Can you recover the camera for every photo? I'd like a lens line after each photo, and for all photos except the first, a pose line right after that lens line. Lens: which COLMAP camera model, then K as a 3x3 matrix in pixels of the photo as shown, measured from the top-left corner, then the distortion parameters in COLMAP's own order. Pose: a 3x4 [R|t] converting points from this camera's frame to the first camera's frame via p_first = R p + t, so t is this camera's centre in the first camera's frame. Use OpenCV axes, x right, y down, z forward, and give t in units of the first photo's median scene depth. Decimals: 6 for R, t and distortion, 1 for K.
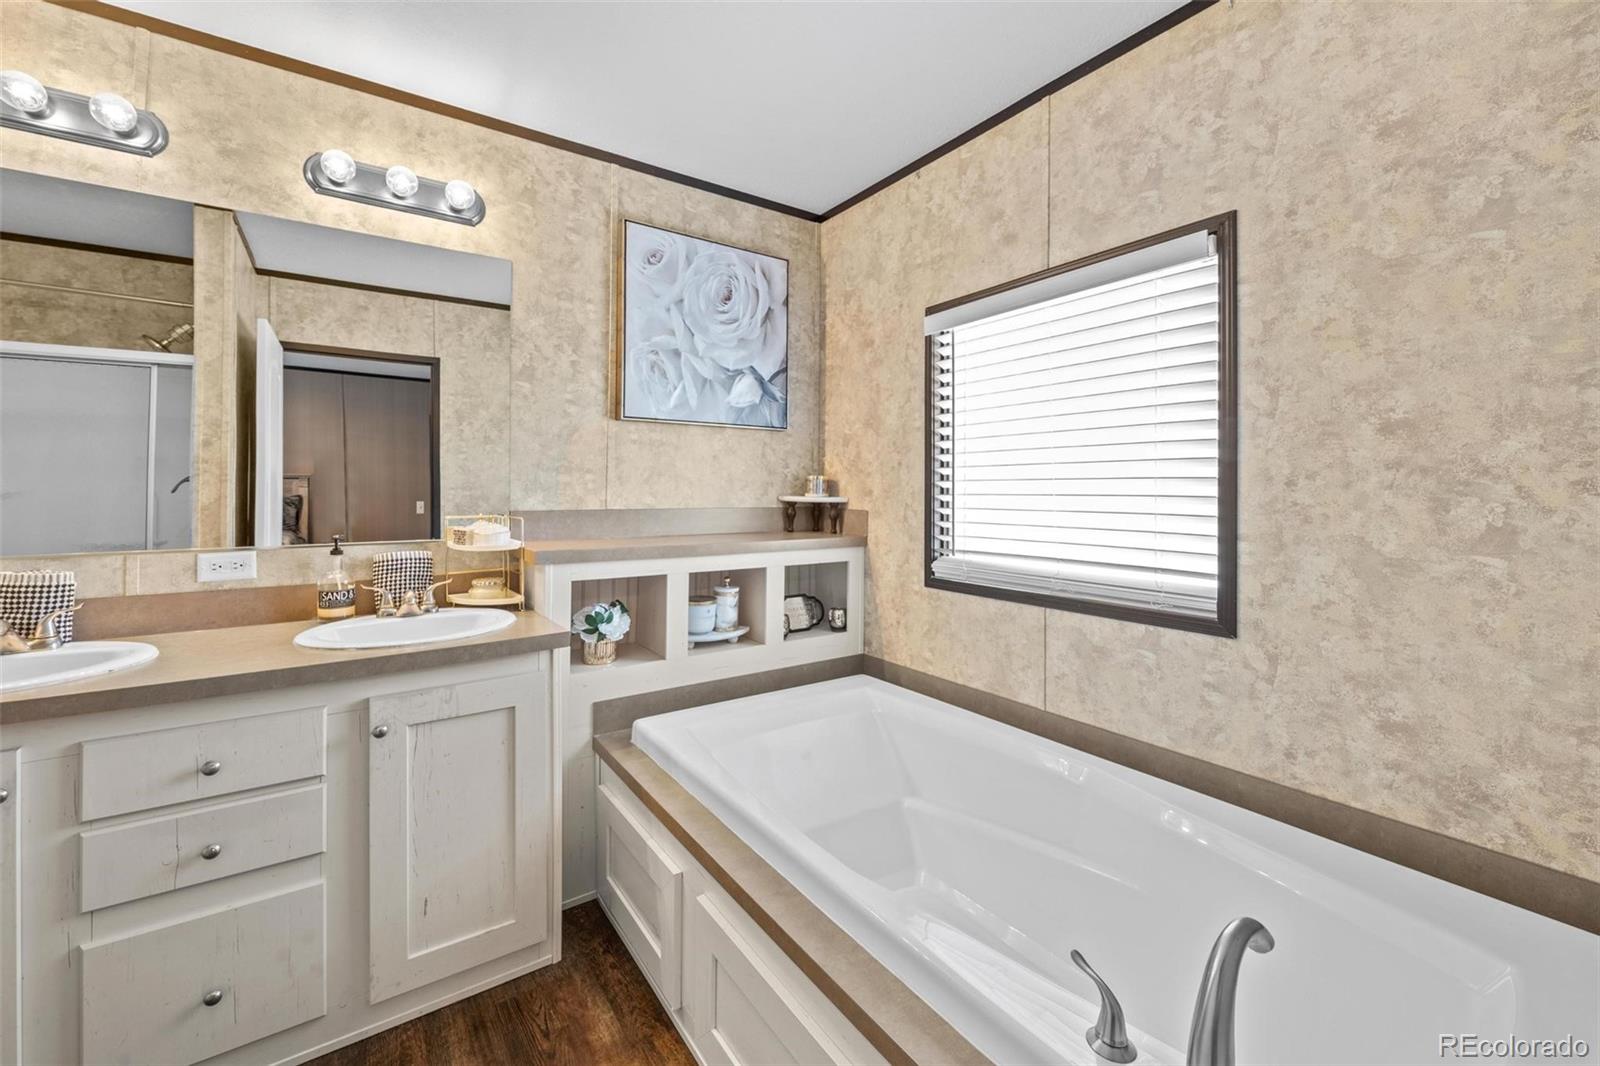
lens RADIAL K [[664.2, 0, 800.9], [0, 664.2, 484.1], [0, 0, 1]] dist [-0.001743, -0.000191]
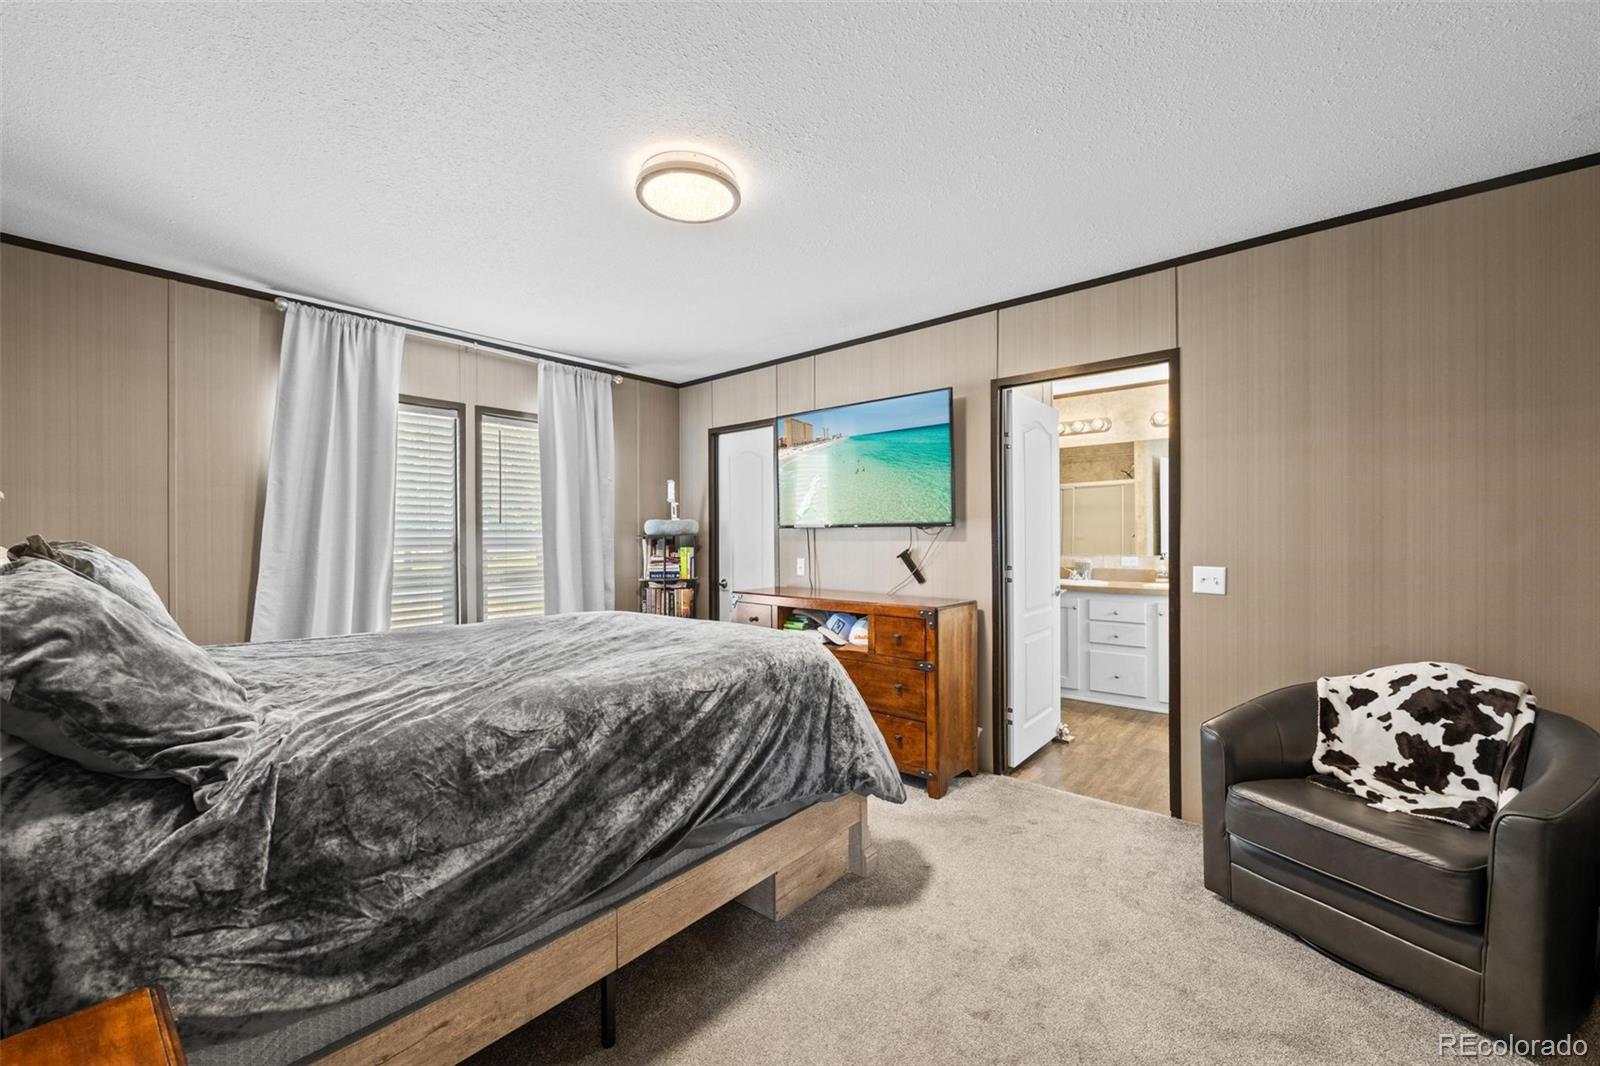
lens RADIAL K [[642.9, 0, 796.7], [0, 642.9, 539.5], [0, 0, 1]] dist [-0.000761, -0.000083]
pose [[0.257702, 0.000232, -0.966224, 1.568995], [0.015295, 0.999874, 0.004319, -0.010160], [0.966103, -0.015892, 0.257666, -1.209449]]
